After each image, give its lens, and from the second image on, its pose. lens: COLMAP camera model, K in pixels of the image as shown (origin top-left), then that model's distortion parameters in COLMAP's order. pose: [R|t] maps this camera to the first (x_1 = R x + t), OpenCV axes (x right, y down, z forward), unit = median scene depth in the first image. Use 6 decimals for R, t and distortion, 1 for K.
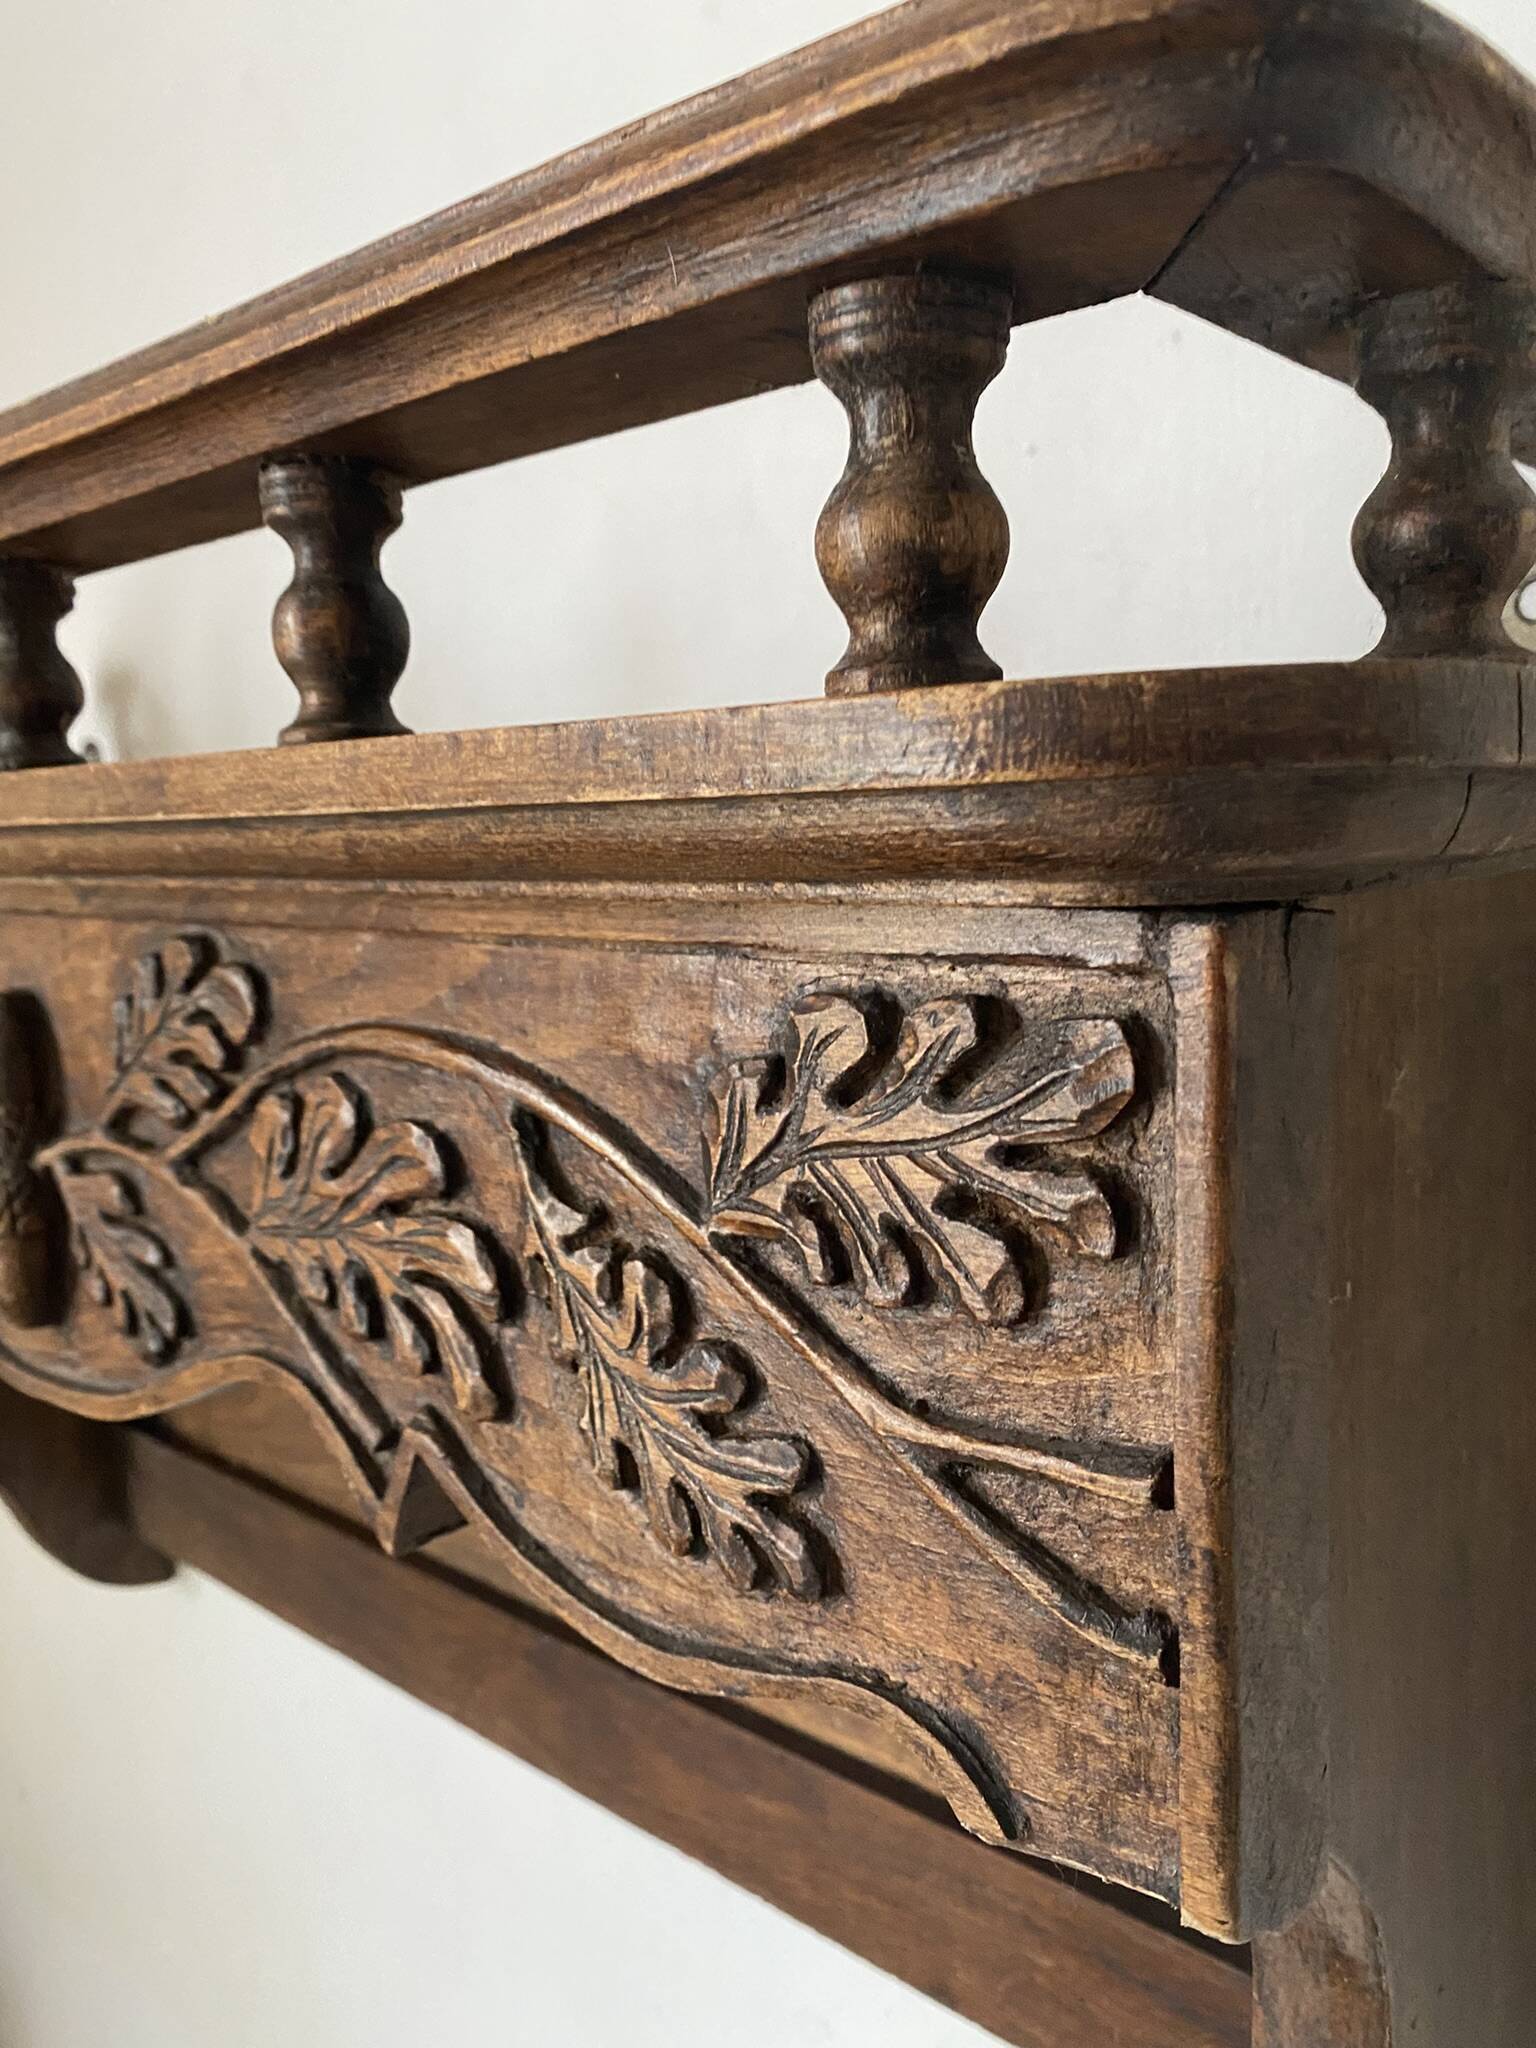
lens RADIAL K [[1591.0, 0, 802.1], [0, 1591.0, 975.4], [0, 0, 1]] dist [0.030355, -0.046952]
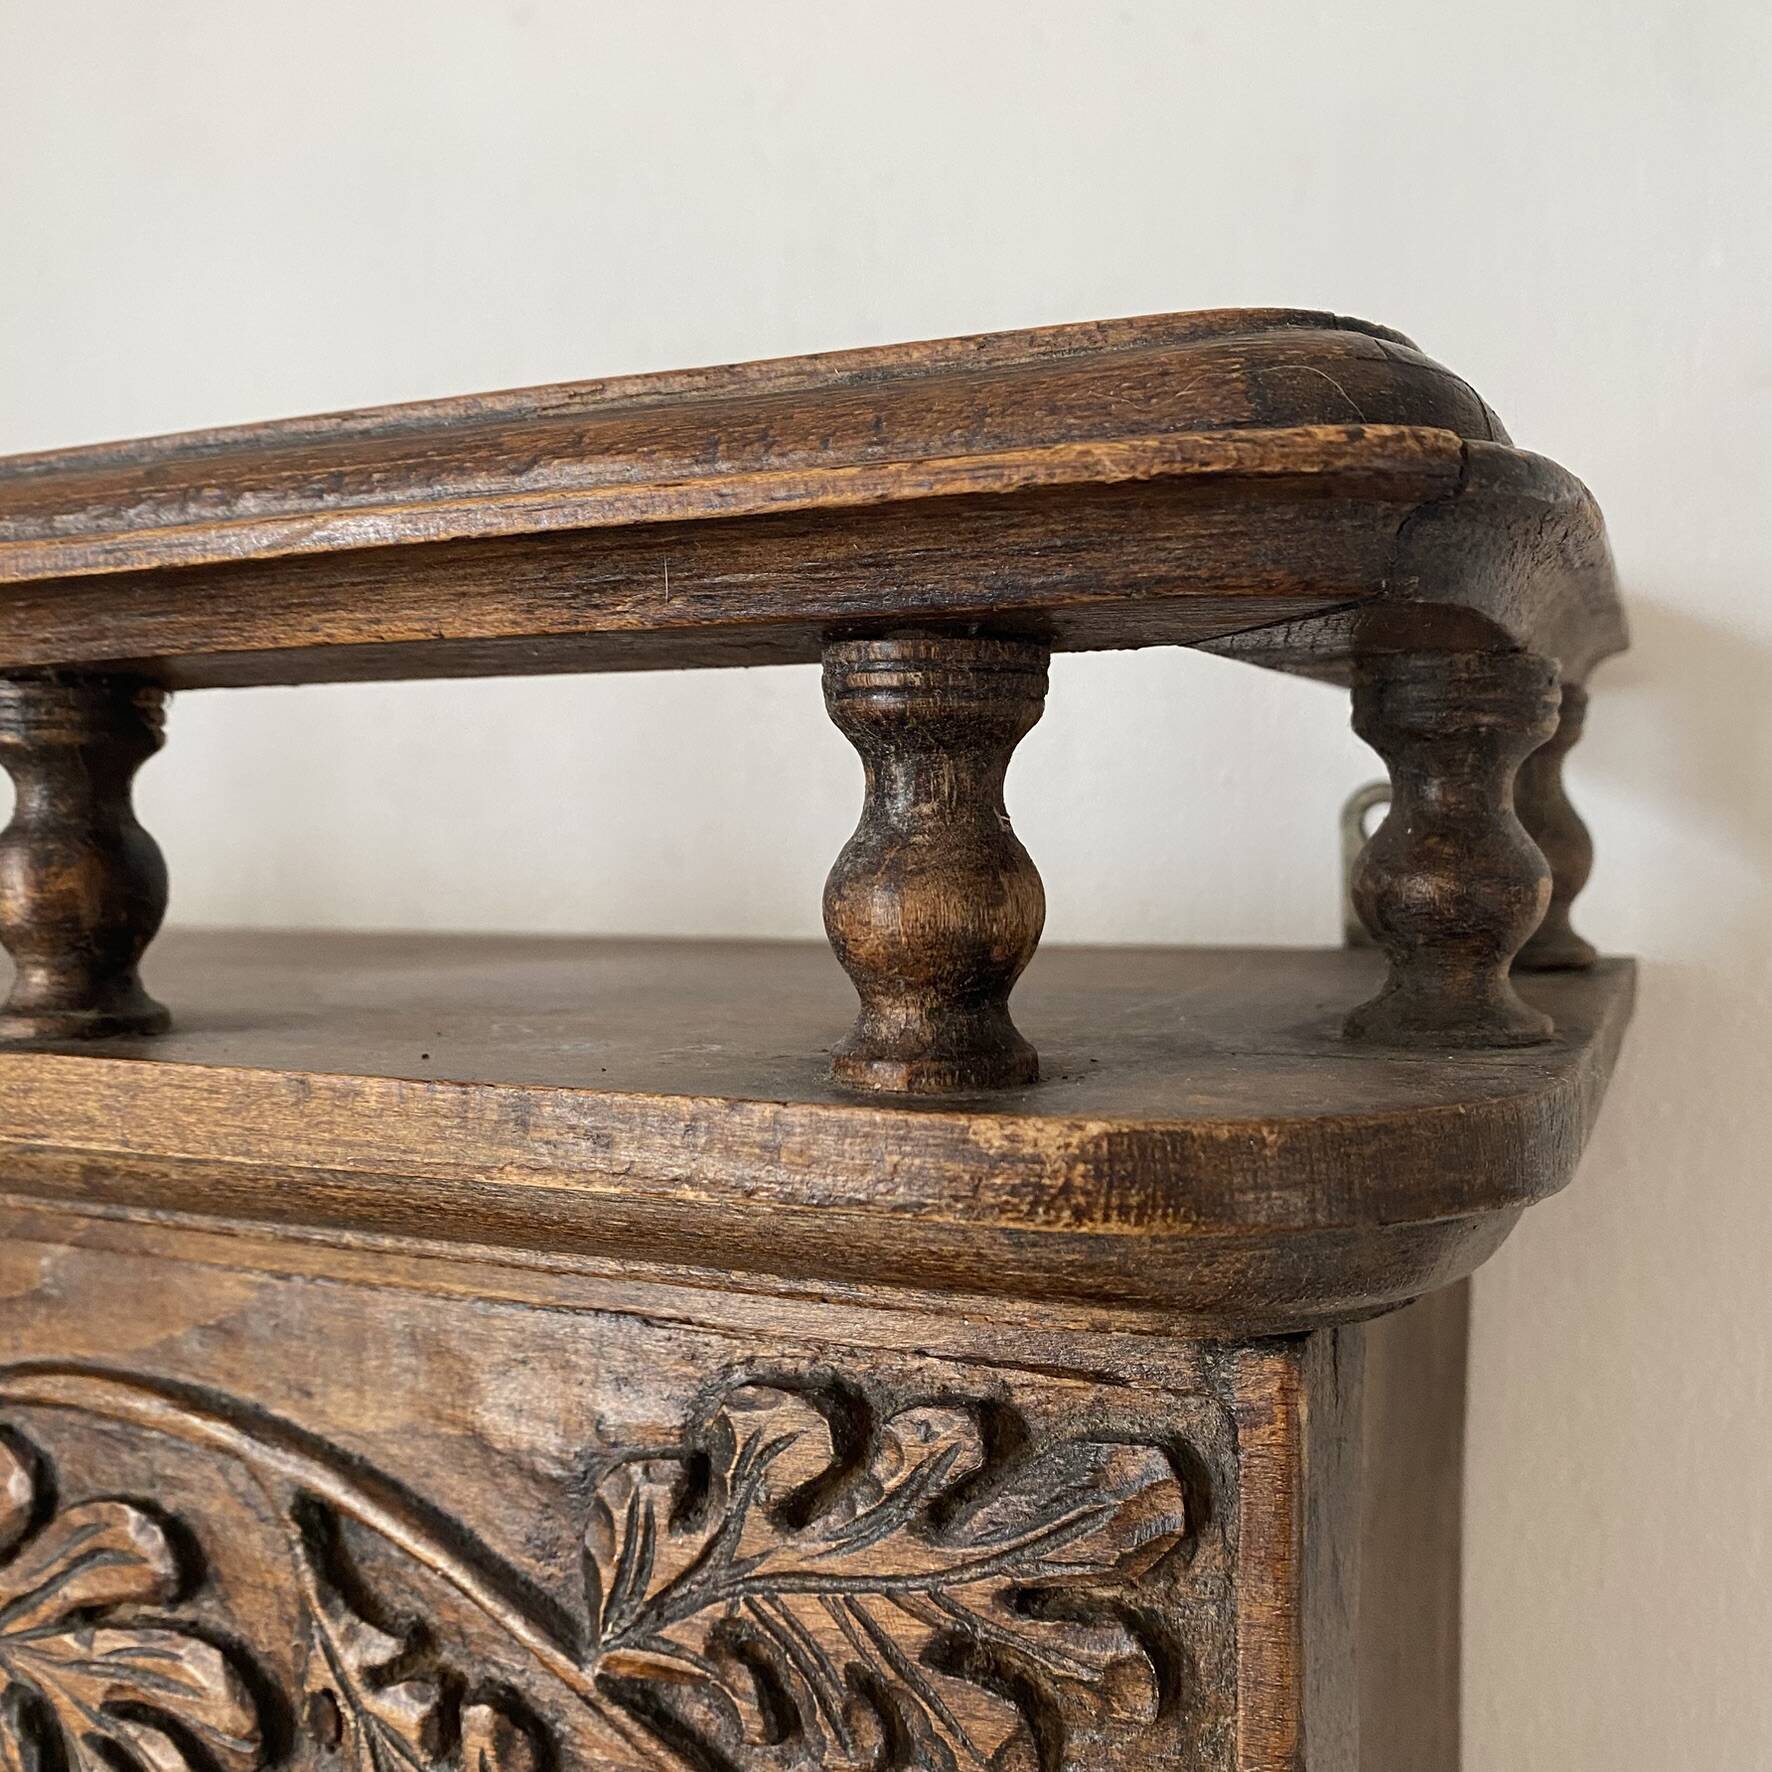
lens RADIAL K [[1834.9, 0, 856.6], [0, 1834.9, 837.4], [0, 0, 1]] dist [0.018021, 0.000000]
pose [[0.958675, 0.012778, 0.284215, -0.203677], [0.011591, 0.996407, -0.083892, -0.179650], [-0.284266, 0.083719, 0.955083, 0.046931]]
